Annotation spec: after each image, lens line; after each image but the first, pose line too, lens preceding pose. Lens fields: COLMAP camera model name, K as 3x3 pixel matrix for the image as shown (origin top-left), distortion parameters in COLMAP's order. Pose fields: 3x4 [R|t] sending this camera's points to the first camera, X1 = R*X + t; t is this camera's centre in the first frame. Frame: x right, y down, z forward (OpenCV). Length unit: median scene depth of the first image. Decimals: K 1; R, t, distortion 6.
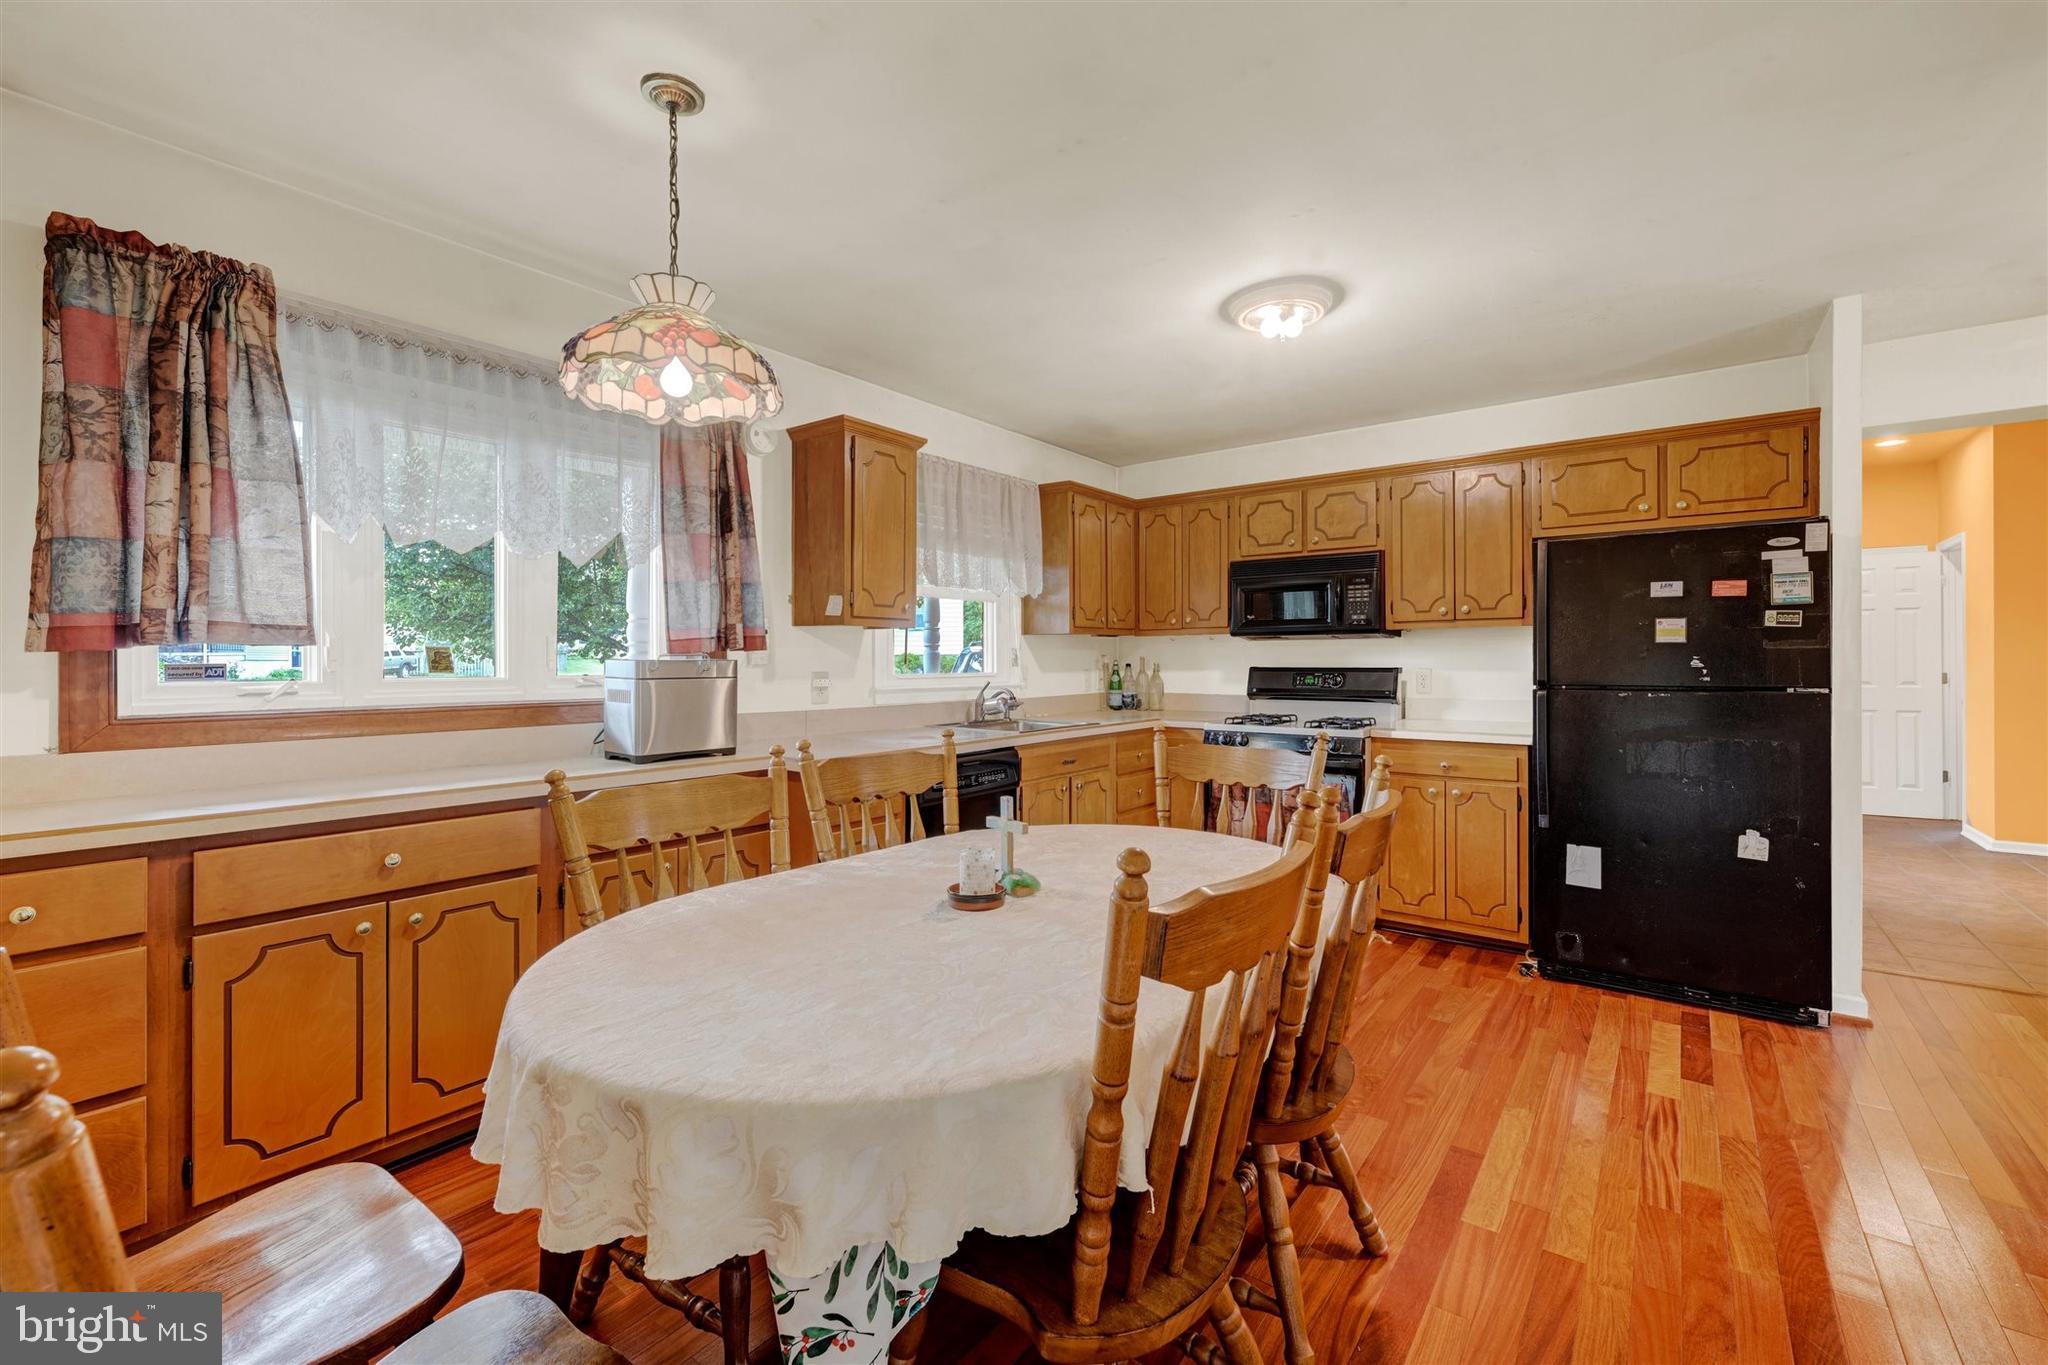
lens RADIAL K [[843.1, 0, 1028.7], [0, 843.1, 680.3], [0, 0, 1]] dist [-0.000273, -0.000021]
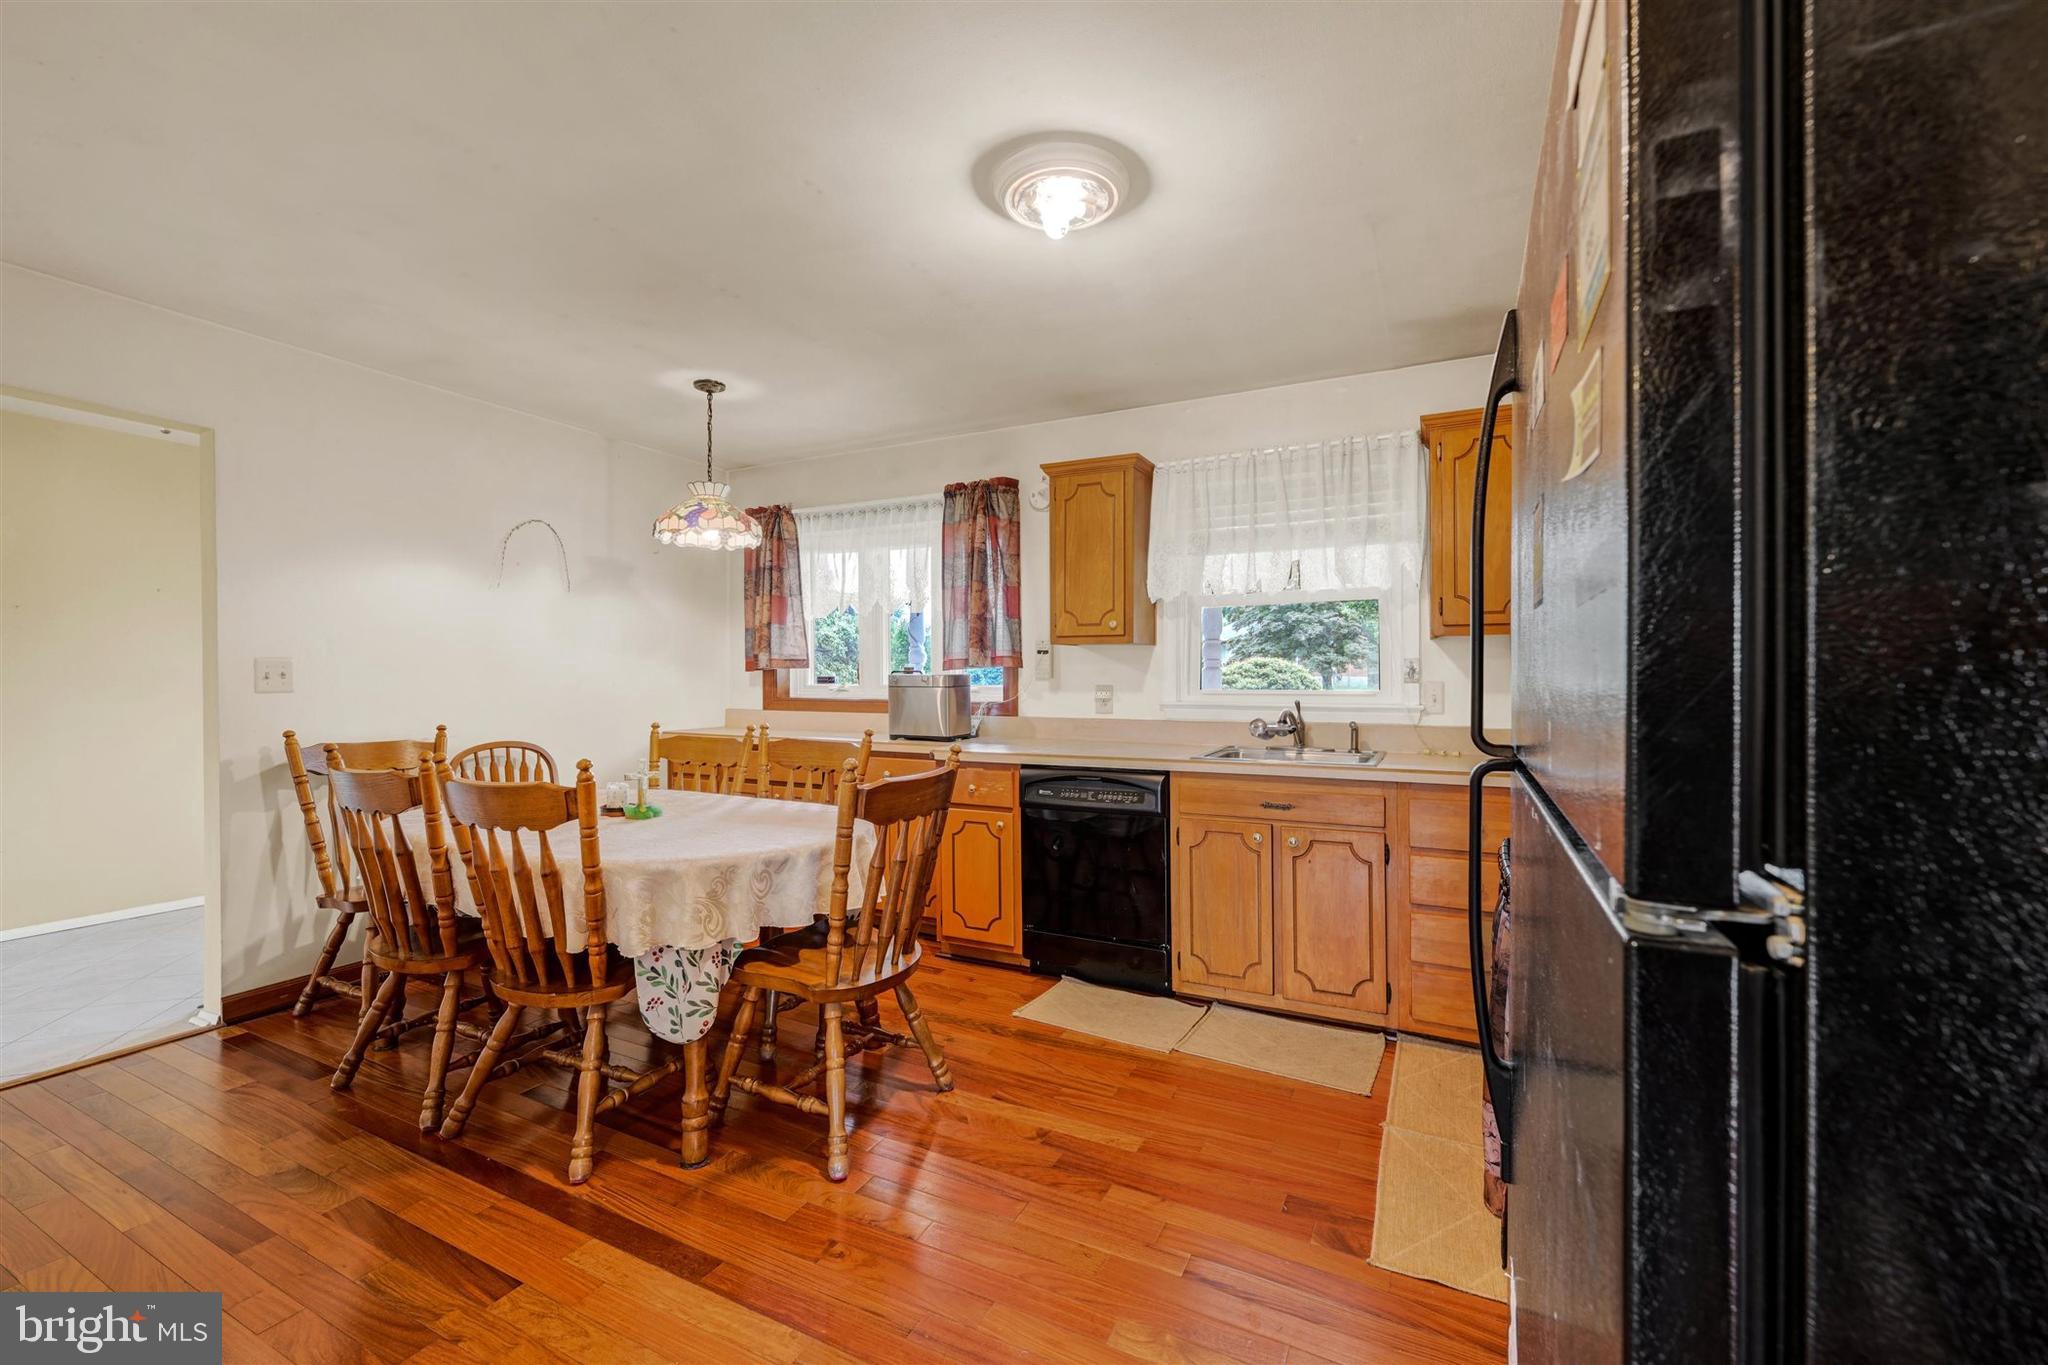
lens RADIAL K [[843.1, 0, 1028.7], [0, 843.1, 680.3], [0, 0, 1]] dist [-0.000273, -0.000021]
pose [[0.183511, 0.007882, -0.982986, 1.230467], [-0.023233, 0.999723, 0.003679, -0.027893], [0.982743, 0.022162, 0.183643, 1.001138]]
